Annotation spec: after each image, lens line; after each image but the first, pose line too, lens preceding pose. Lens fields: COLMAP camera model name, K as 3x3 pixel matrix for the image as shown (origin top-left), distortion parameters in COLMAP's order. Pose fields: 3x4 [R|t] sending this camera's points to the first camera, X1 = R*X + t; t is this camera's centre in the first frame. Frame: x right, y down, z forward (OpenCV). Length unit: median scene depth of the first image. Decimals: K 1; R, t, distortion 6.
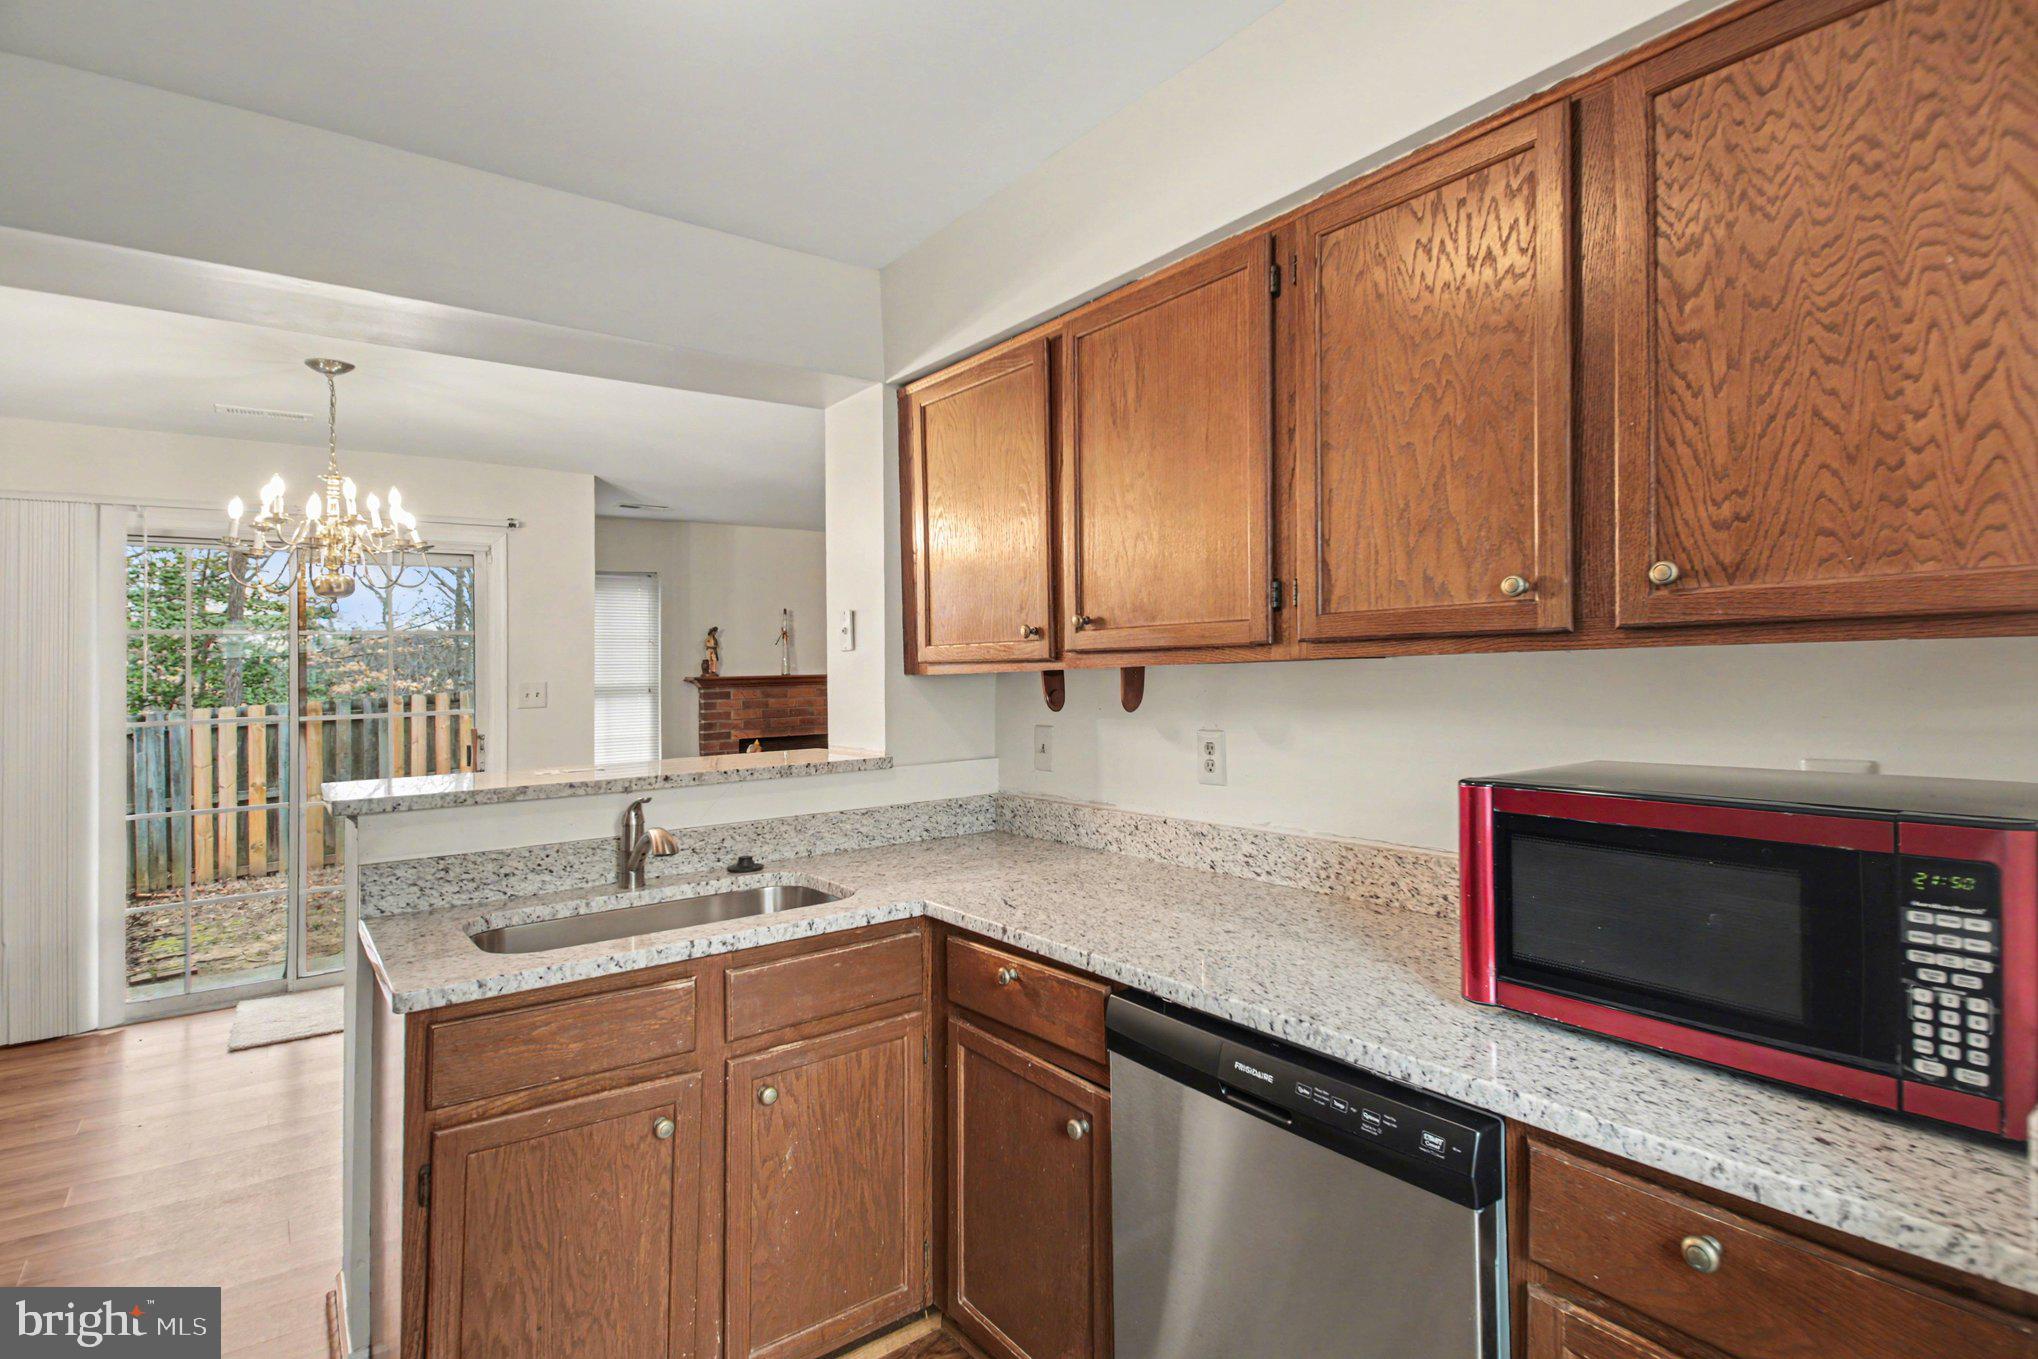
lens RADIAL K [[1010.8, 0, 1018.7], [0, 1010.8, 665.4], [0, 0, 1]] dist [0.038719, -0.024260]
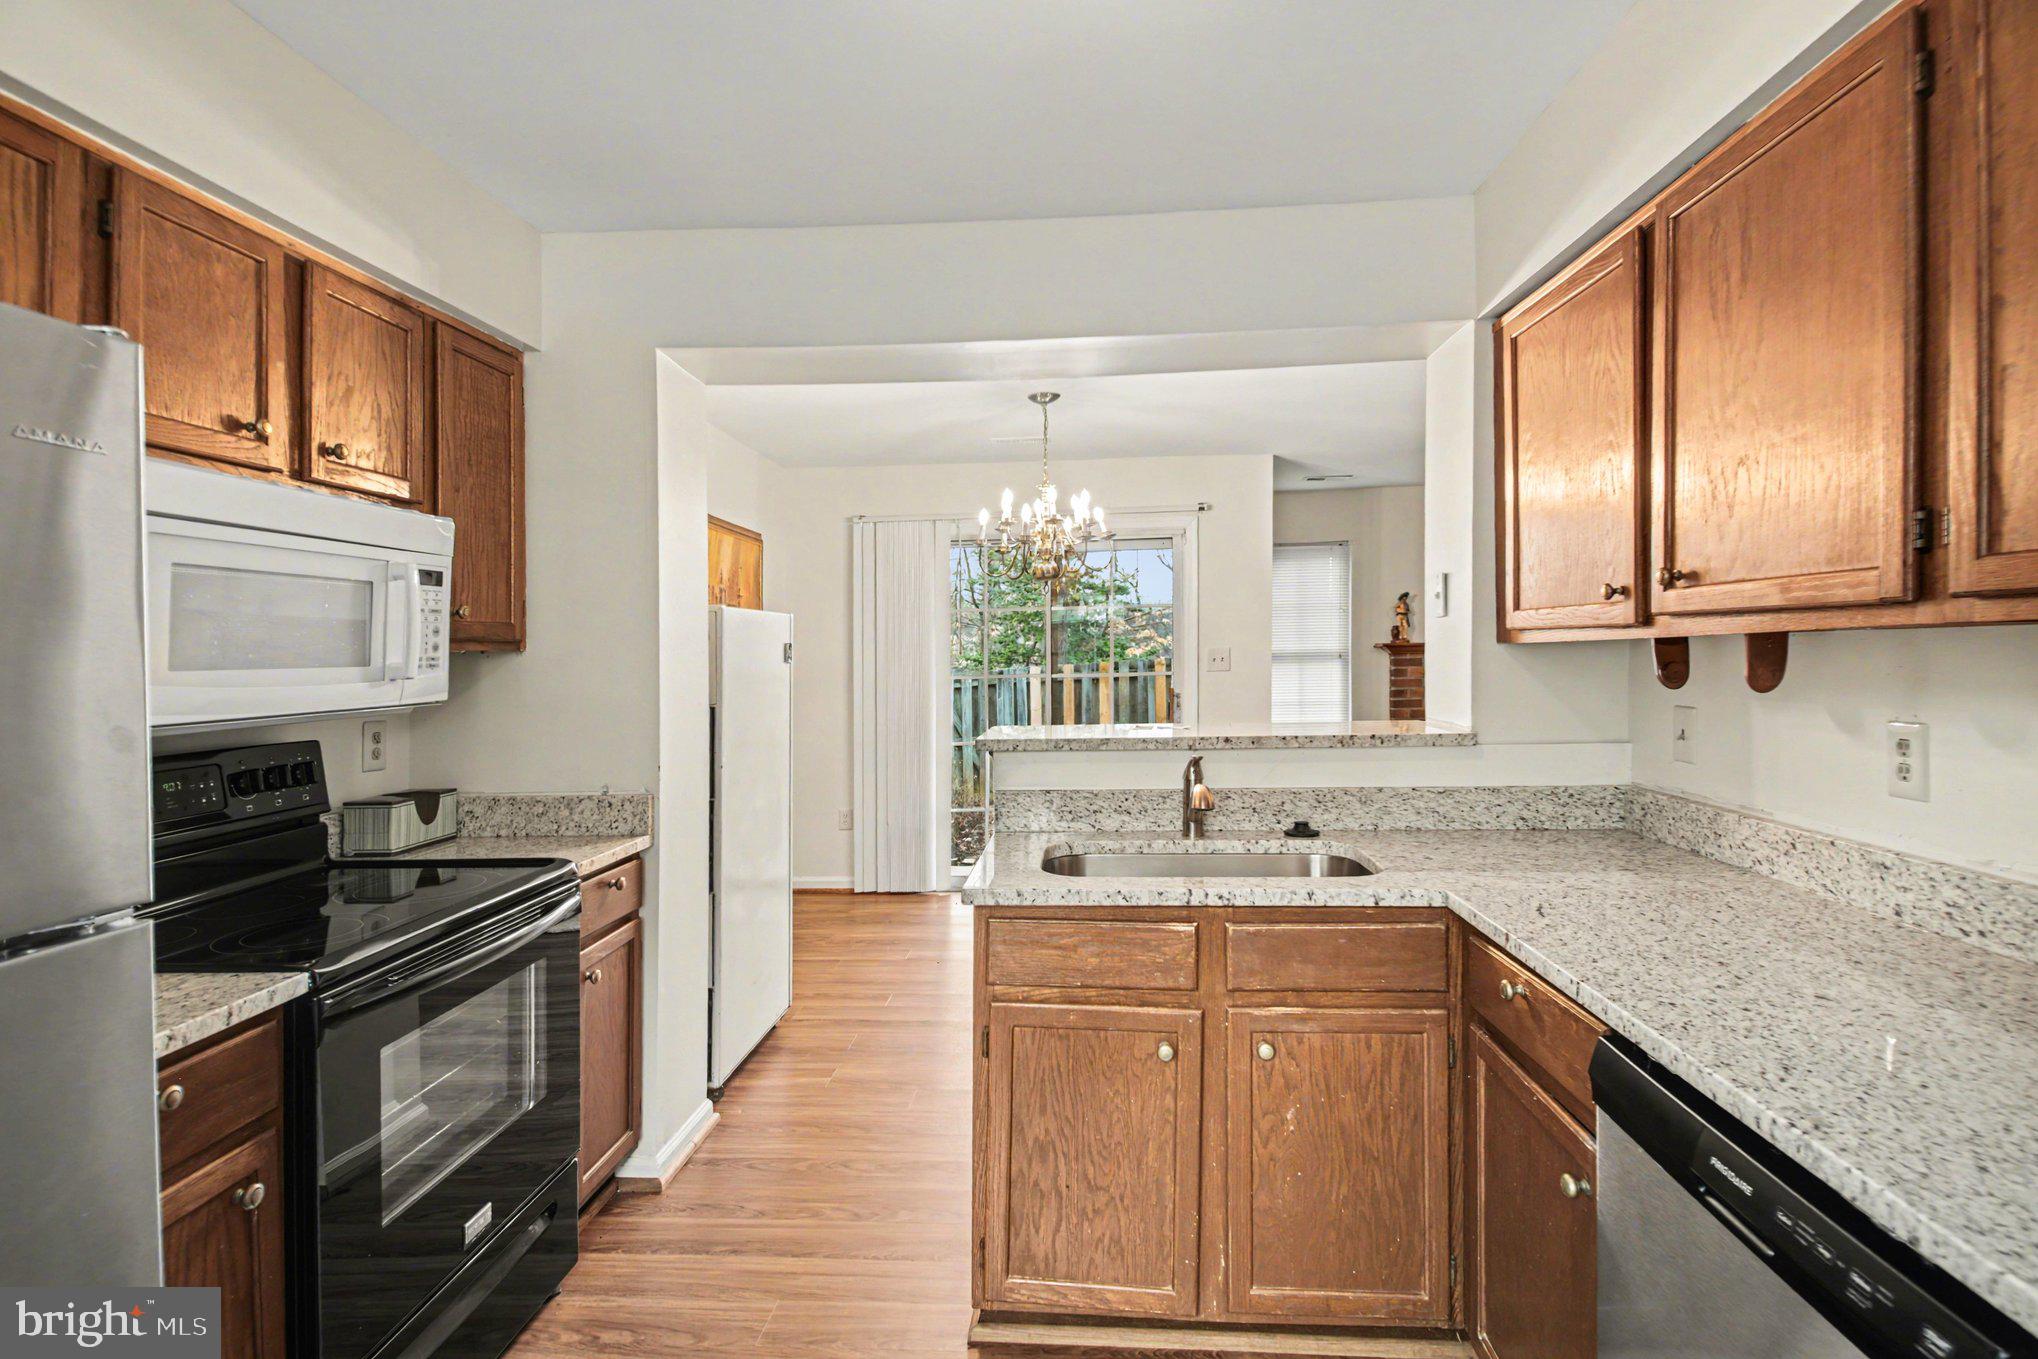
lens RADIAL K [[1004.2, 0, 1015.6], [0, 1004.2, 657.0], [0, 0, 1]] dist [0.029083, -0.023926]
pose [[0.753519, 0.010068, -0.657349, 0.206338], [0.007069, 0.999701, 0.023415, -0.002856], [0.657388, -0.022290, 0.753223, 0.063503]]
